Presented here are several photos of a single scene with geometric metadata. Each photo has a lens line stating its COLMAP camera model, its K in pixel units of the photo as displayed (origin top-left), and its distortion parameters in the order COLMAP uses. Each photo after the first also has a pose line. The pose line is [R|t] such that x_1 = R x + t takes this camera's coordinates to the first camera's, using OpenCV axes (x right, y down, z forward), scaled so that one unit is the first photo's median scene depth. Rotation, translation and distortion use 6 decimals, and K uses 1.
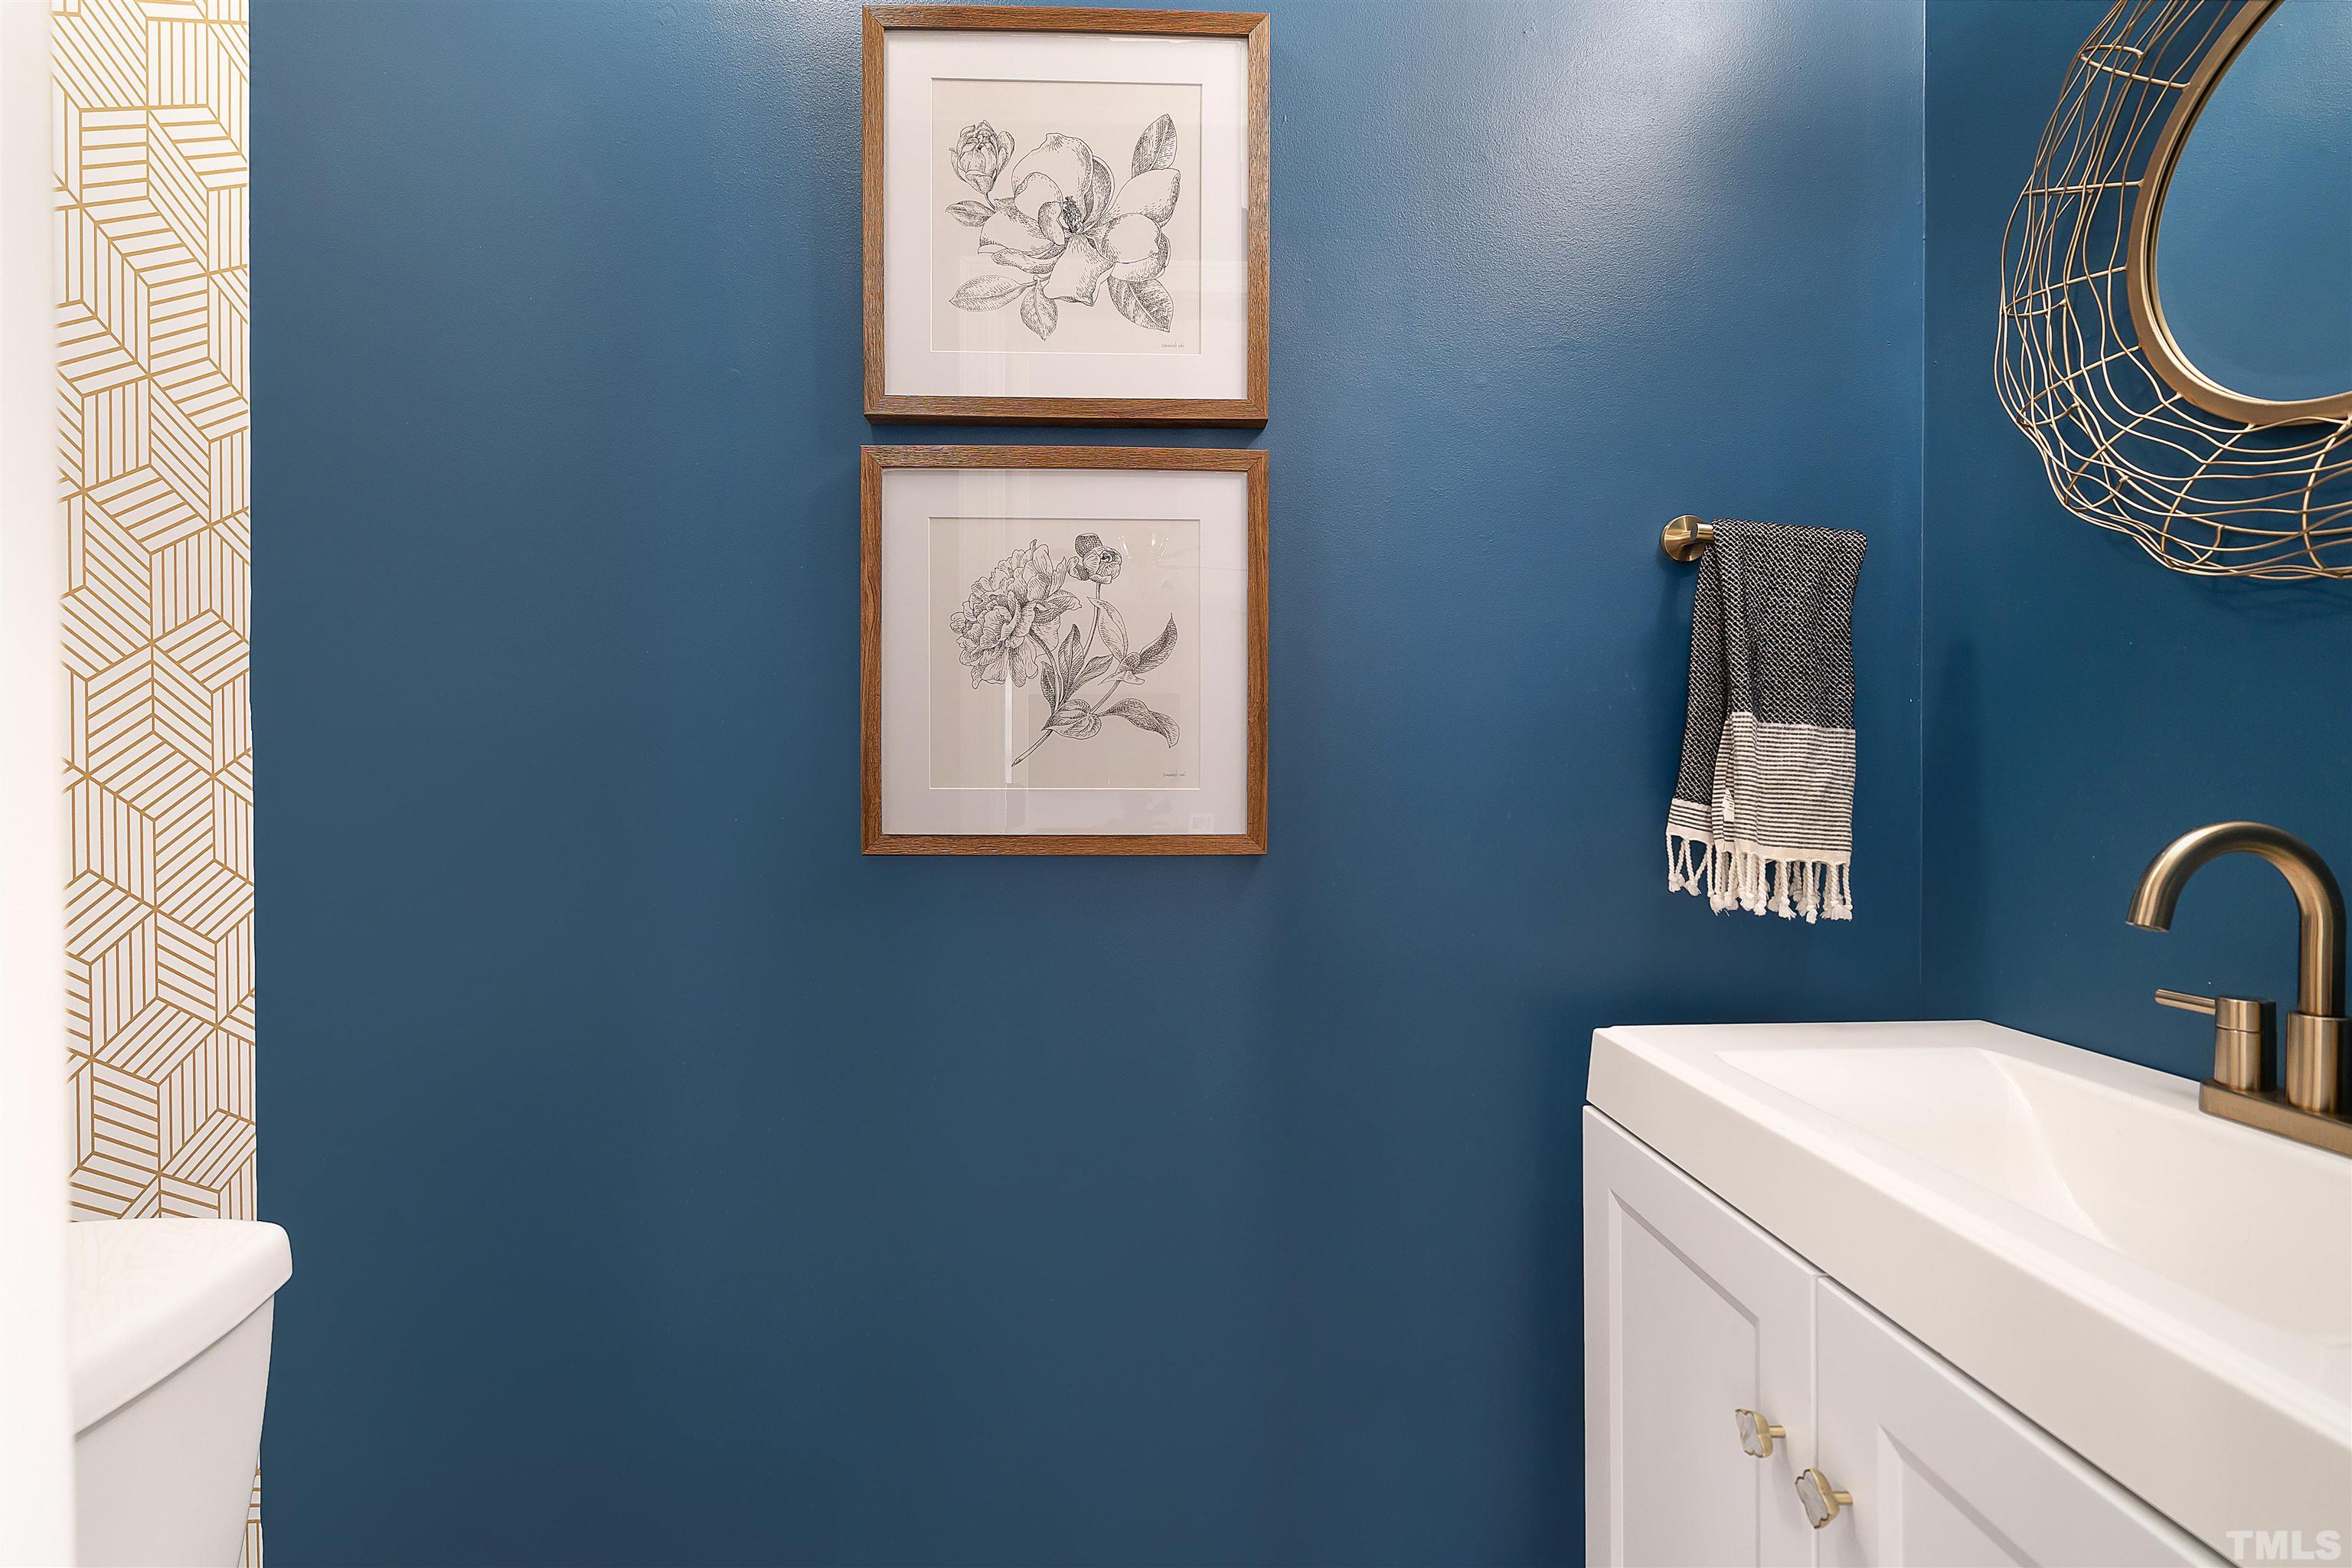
lens RADIAL K [[1085.8, 0, 1155.0], [0, 1085.8, 783.9], [0, 0, 1]] dist [-0.002922, 0.001343]
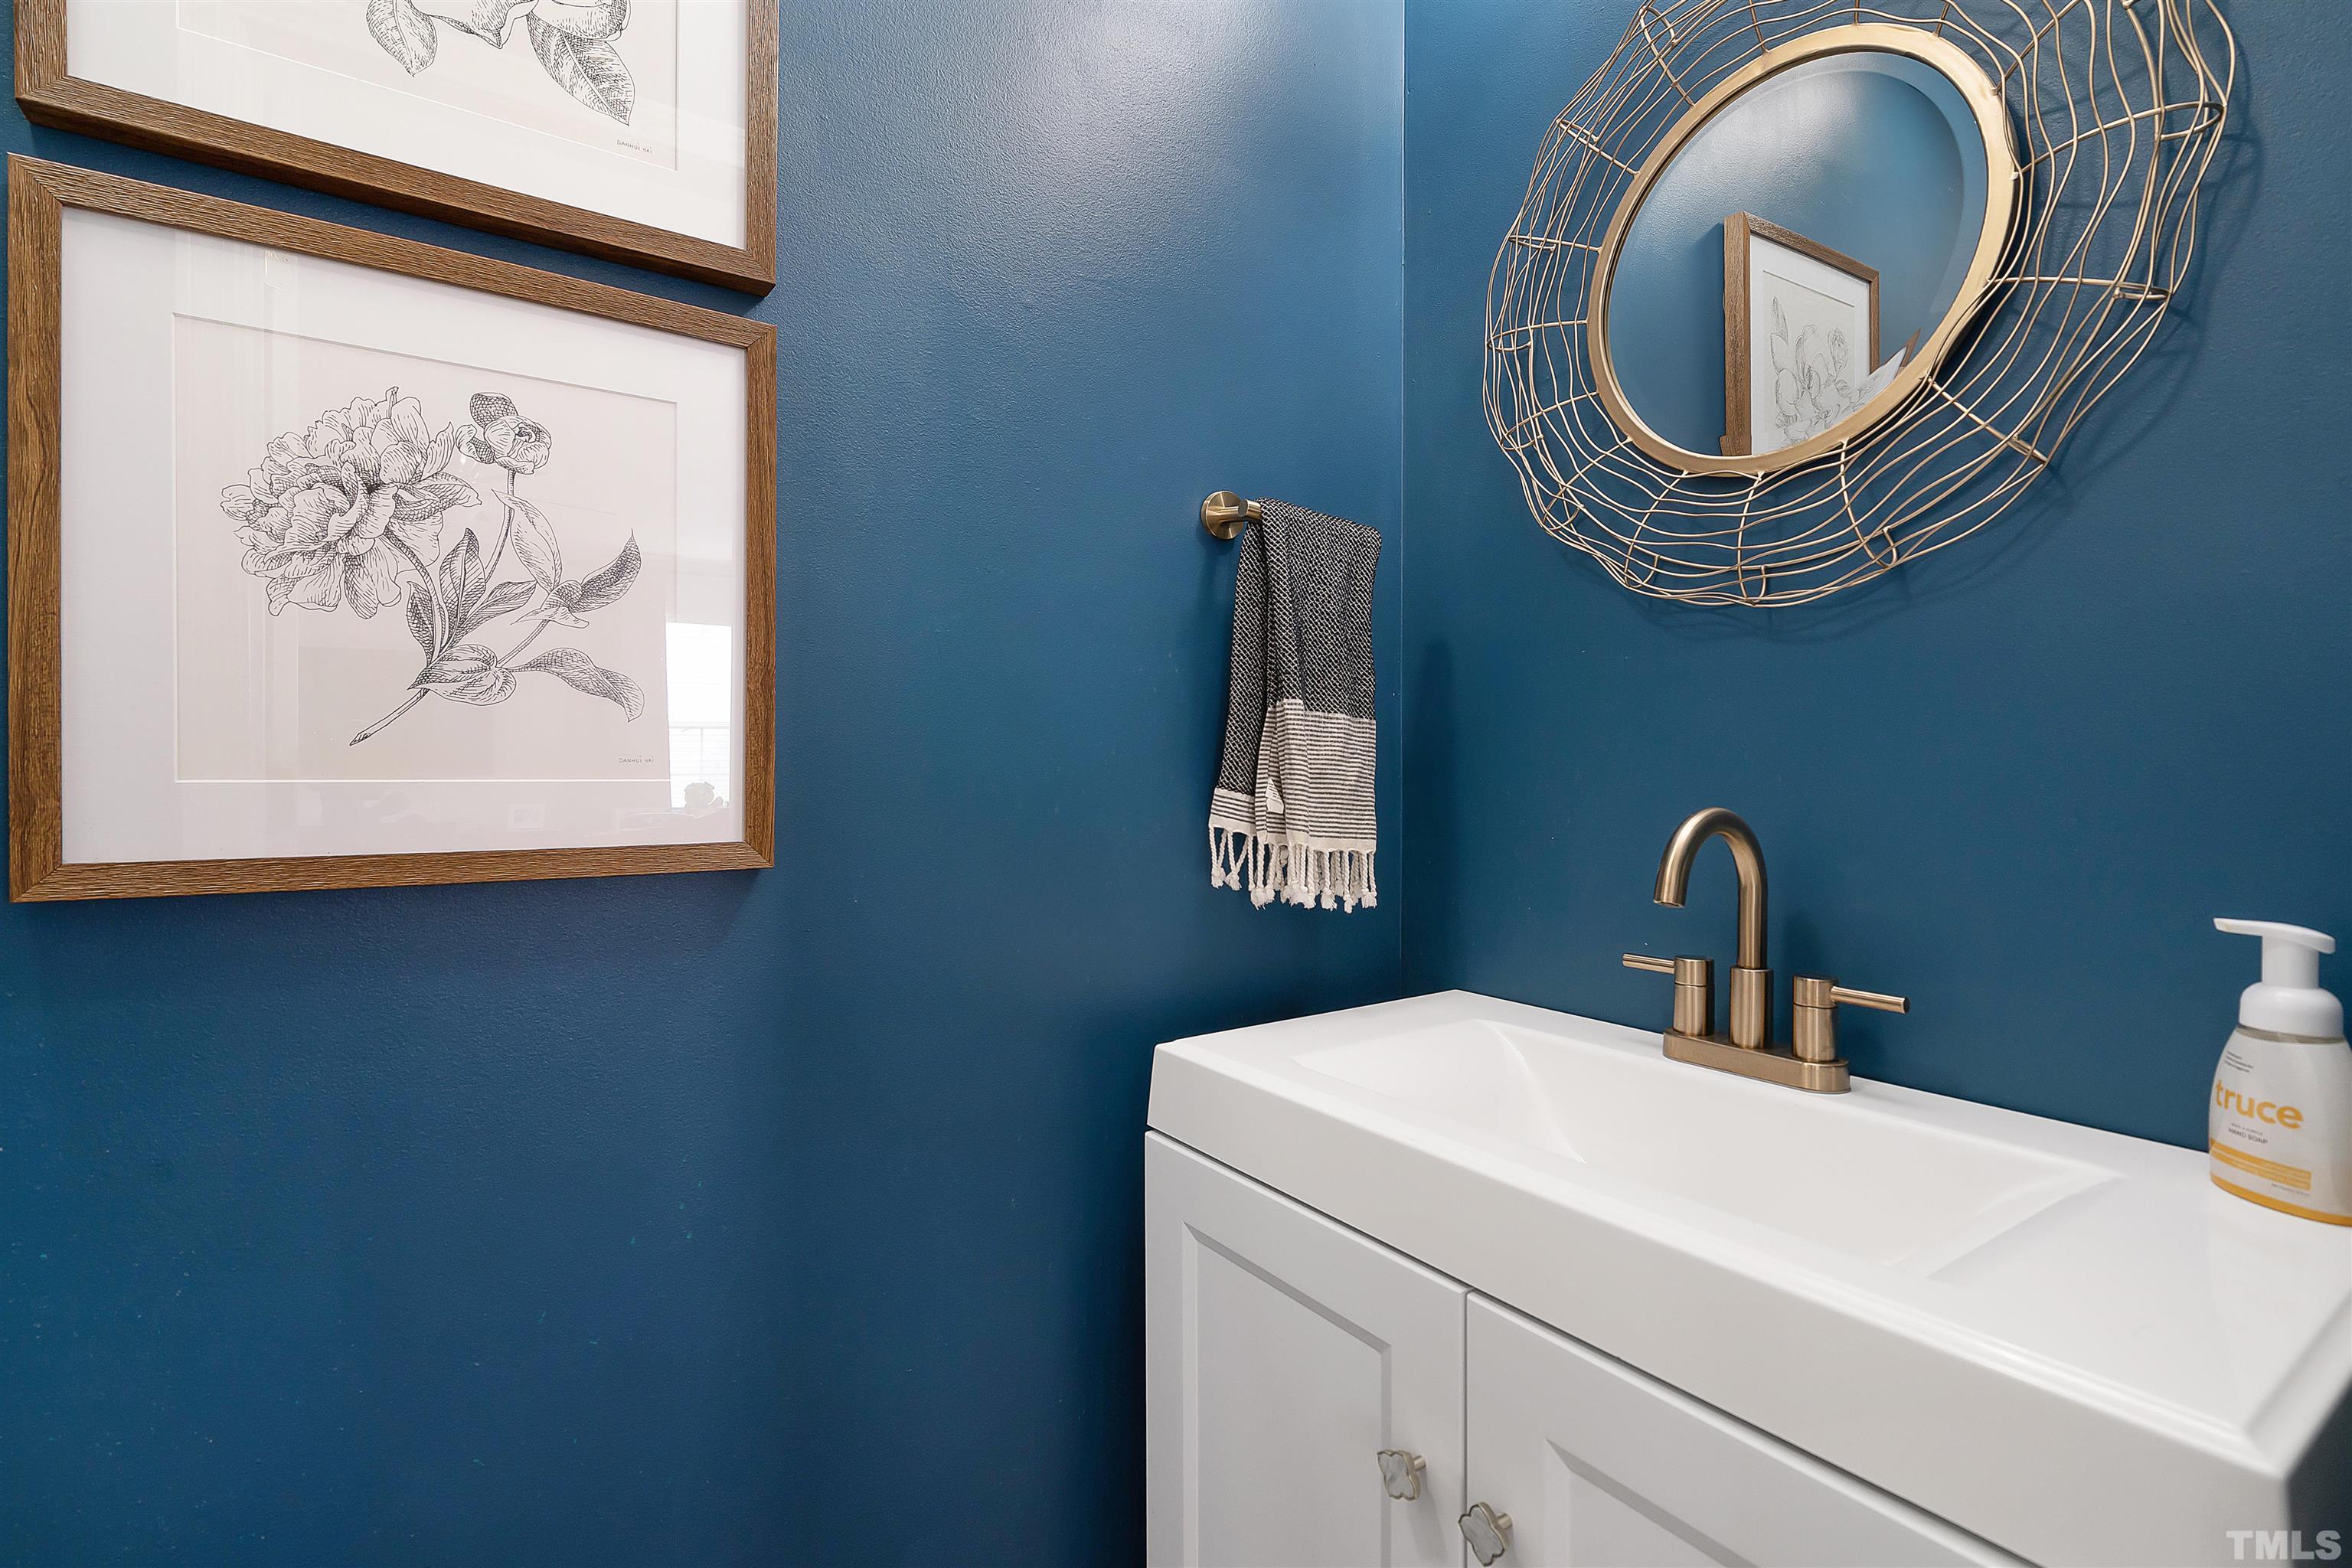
lens RADIAL K [[1131.5, 0, 1183.4], [0, 1131.5, 771.5], [0, 0, 1]] dist [-0.005170, 0.002184]
pose [[0.831000, -0.000227, 0.556272, -0.096849], [-0.002953, 0.999984, 0.004820, -0.006093], [-0.556264, -0.005648, 0.830986, 0.203000]]
